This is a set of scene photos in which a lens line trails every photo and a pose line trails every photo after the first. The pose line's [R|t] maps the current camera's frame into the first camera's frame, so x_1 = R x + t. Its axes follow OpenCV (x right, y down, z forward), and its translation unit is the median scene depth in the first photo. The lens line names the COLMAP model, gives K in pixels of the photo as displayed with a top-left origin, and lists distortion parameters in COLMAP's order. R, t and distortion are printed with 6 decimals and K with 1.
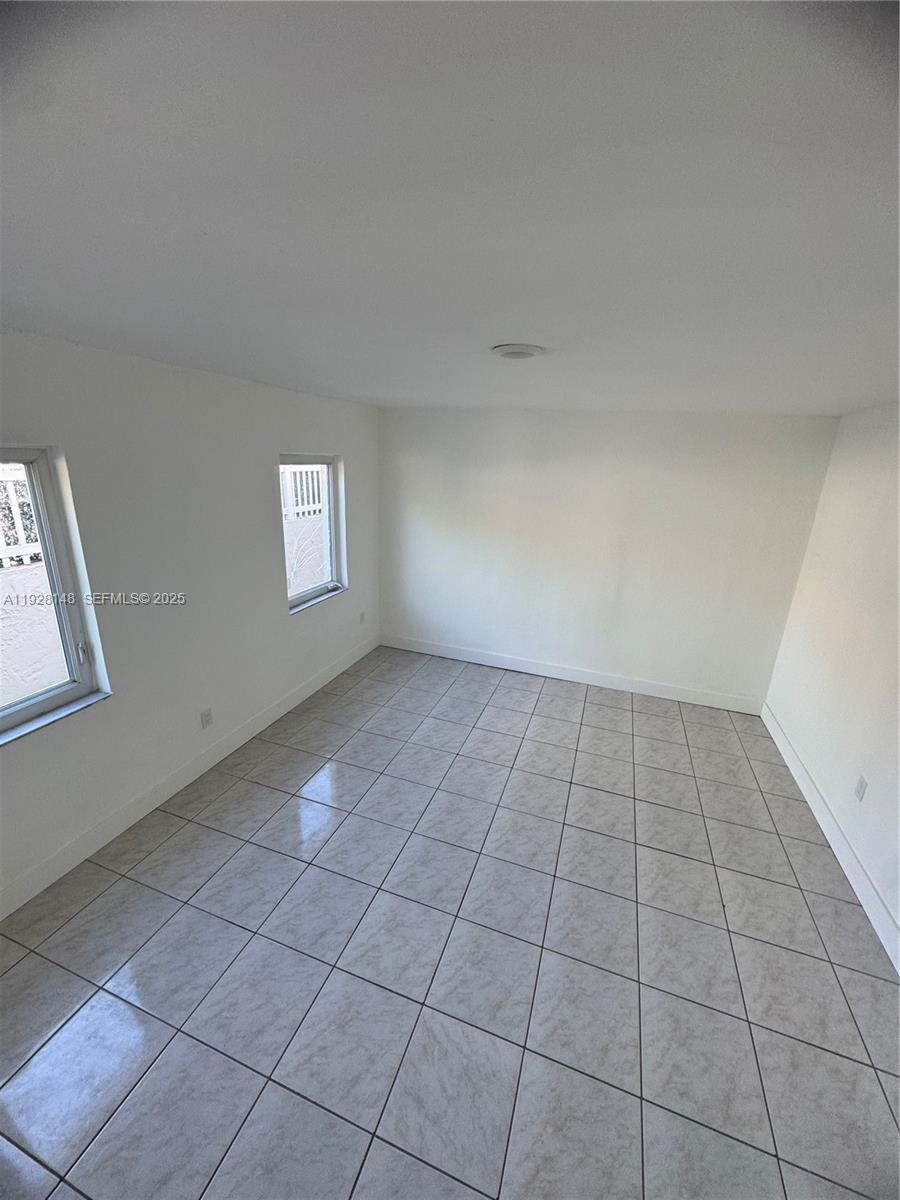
lens RADIAL K [[481.0, 0, 442.4], [0, 481.0, 601.5], [0, 0, 1]] dist [-0.000613, 0.000749]
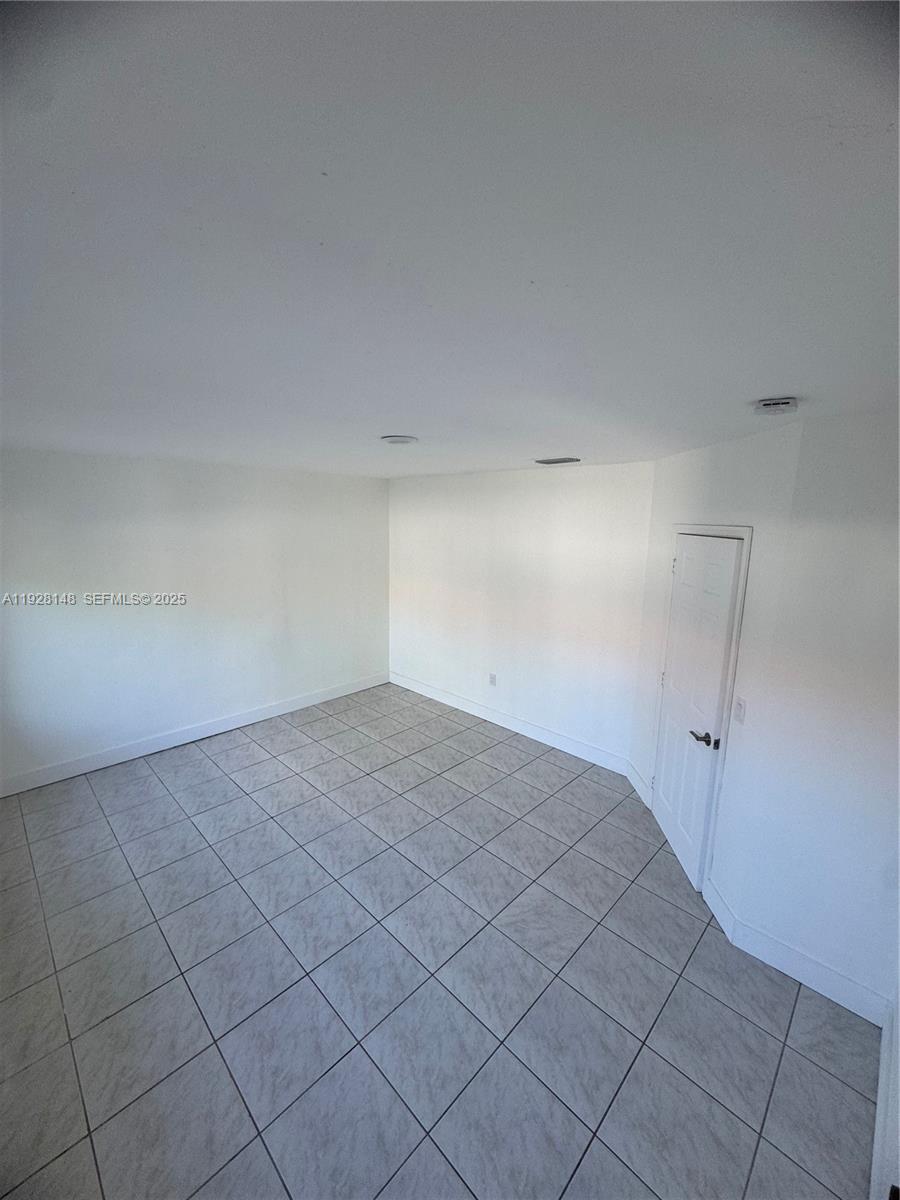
lens RADIAL K [[481.0, 0, 438.0], [0, 481.0, 625.2], [0, 0, 1]] dist [-0.000613, 0.000749]
pose [[0.425727, -0.241737, 0.871963, -0.492468], [0.272935, 0.953076, 0.130967, -0.073326], [-0.862707, 0.182233, 0.471729, 0.160358]]
